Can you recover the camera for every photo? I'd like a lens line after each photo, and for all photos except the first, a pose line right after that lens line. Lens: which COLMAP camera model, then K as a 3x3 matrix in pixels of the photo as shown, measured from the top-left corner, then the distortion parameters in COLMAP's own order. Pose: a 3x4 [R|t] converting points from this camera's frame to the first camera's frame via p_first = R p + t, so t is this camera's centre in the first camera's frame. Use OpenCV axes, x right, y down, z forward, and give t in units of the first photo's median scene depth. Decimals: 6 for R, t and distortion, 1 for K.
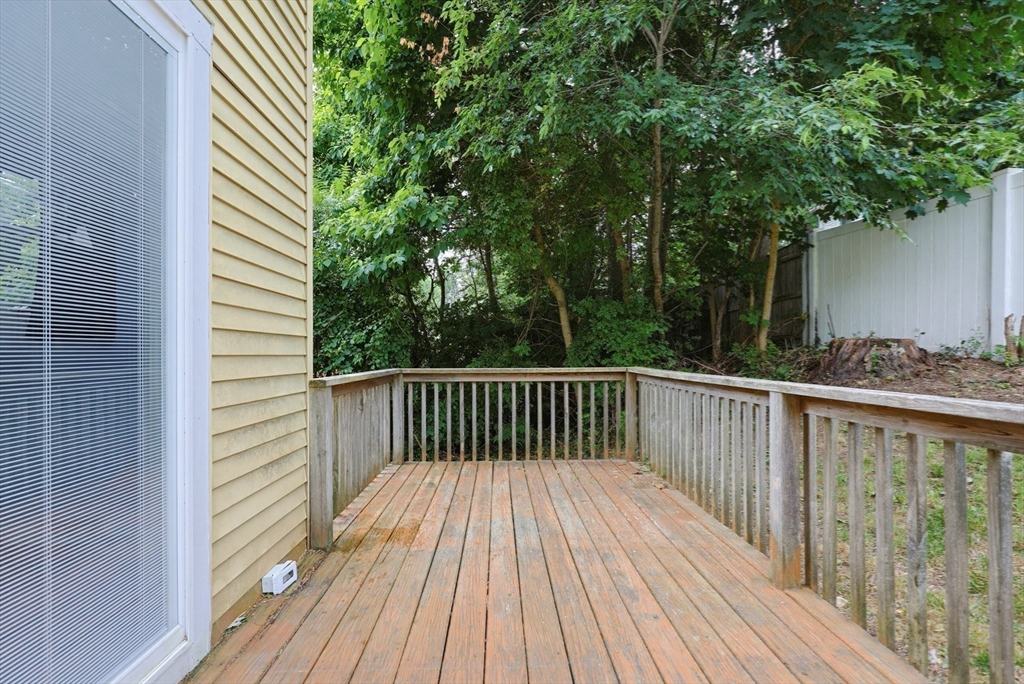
lens RADIAL K [[425.2, 0, 512.1], [0, 425.2, 347.9], [0, 0, 1]] dist [-0.004072, 0.000002]
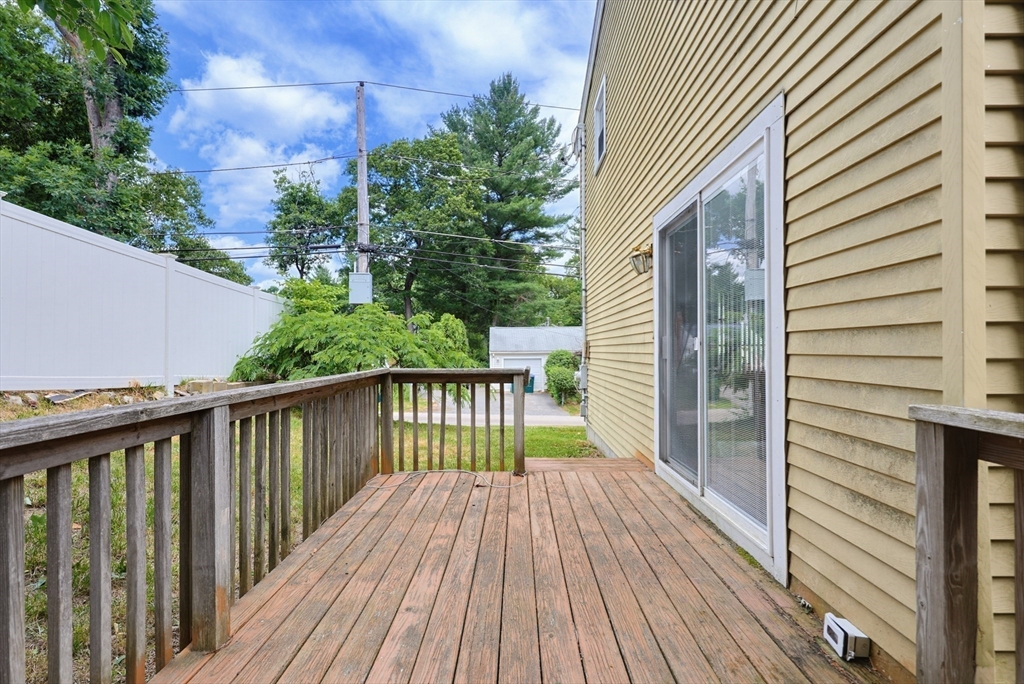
lens RADIAL K [[442.3, 0, 509.8], [0, 442.3, 346.8], [0, 0, 1]] dist [0.000213, 0.000016]
pose [[-0.998415, 0.007111, 0.055834, 0.027386], [0.006361, 0.999887, -0.013601, 0.007747], [-0.055924, -0.013225, -0.998347, 2.036098]]
